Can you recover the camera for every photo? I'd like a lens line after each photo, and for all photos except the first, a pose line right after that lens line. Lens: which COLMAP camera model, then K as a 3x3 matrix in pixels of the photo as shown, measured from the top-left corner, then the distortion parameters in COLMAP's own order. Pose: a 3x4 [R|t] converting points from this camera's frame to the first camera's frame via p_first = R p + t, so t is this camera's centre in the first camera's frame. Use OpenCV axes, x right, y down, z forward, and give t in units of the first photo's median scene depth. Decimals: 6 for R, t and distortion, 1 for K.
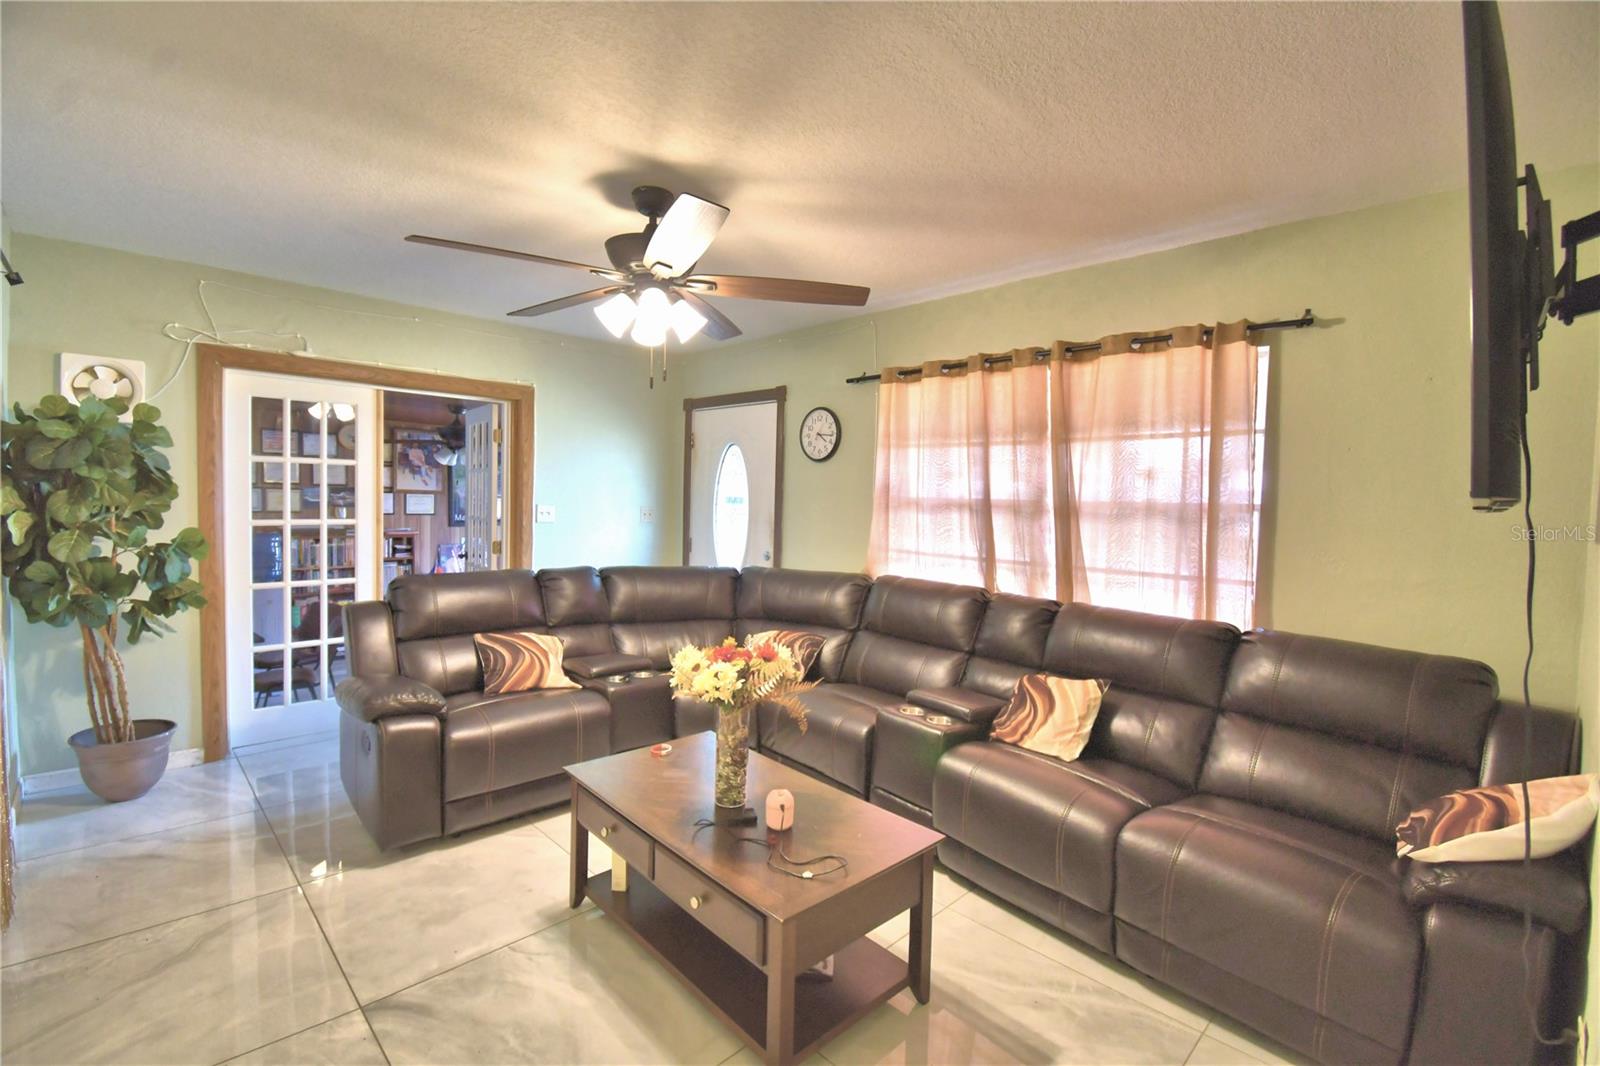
lens RADIAL K [[706.4, 0, 795.7], [0, 706.4, 535.0], [0, 0, 1]] dist [0.018727, -0.025567]
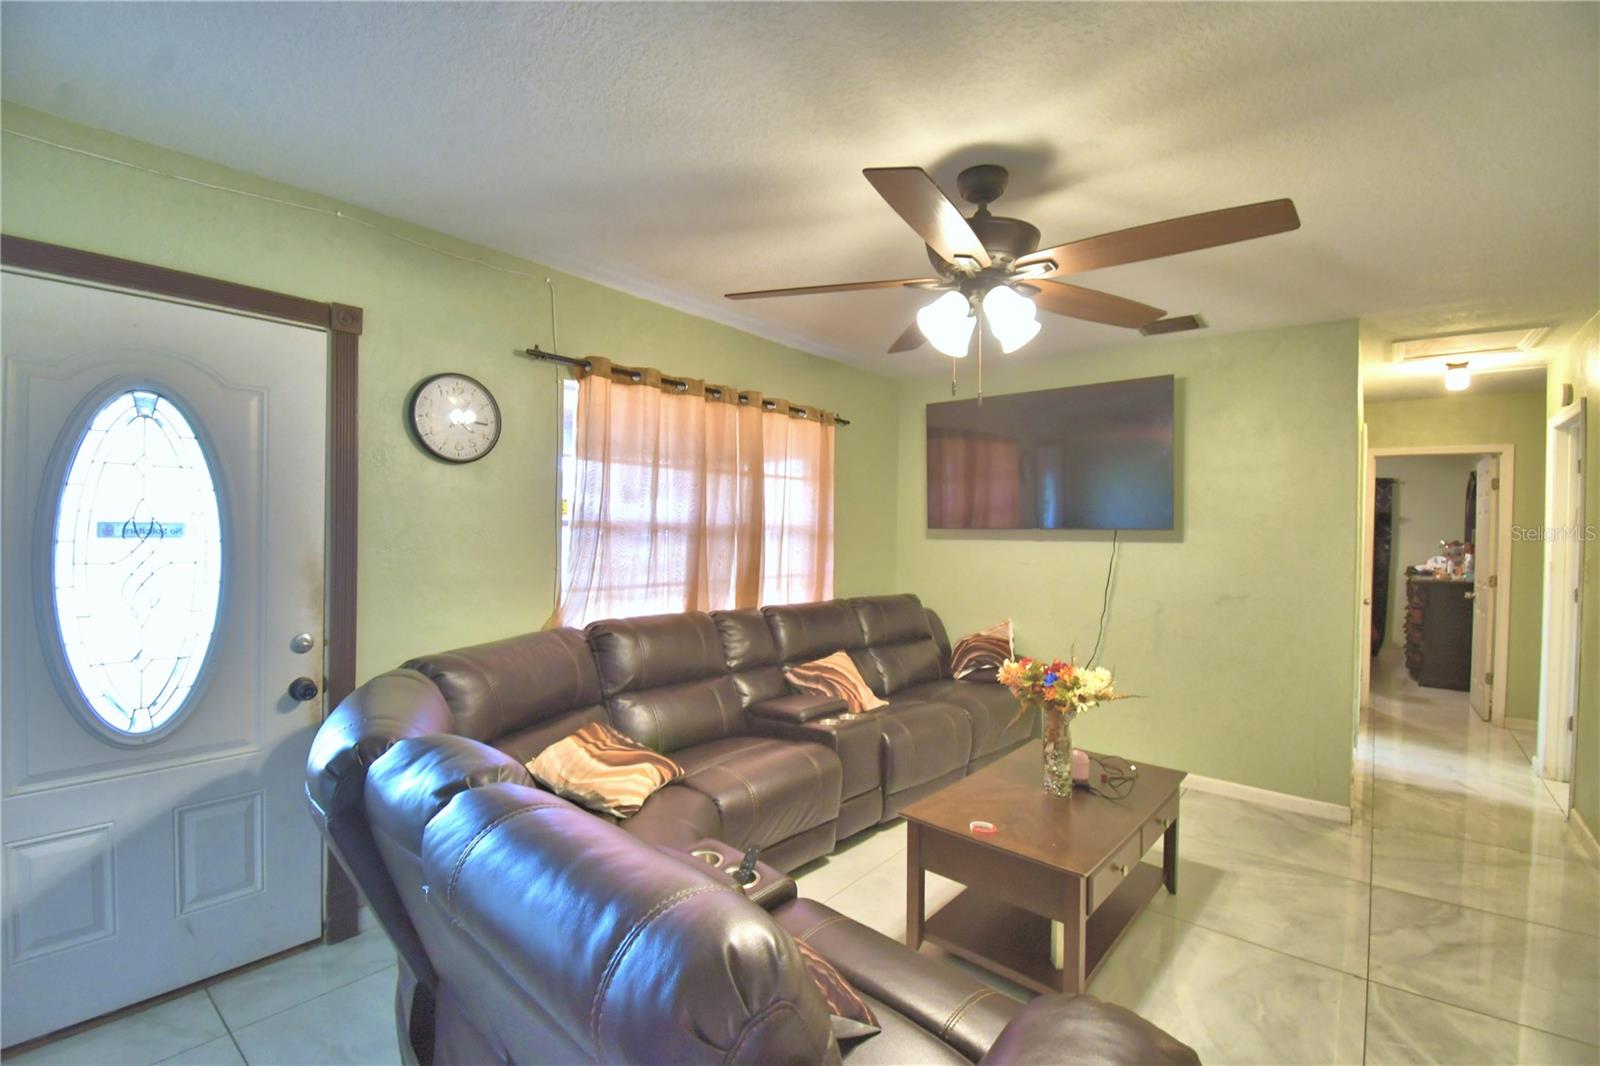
lens RADIAL K [[706.4, 0, 795.7], [0, 706.4, 535.0], [0, 0, 1]] dist [0.018727, -0.025567]
pose [[-0.082911, -0.040566, 0.995731, -0.720362], [0.034529, 0.998454, 0.043552, -0.069521], [-0.995959, 0.037993, -0.081382, 0.903946]]
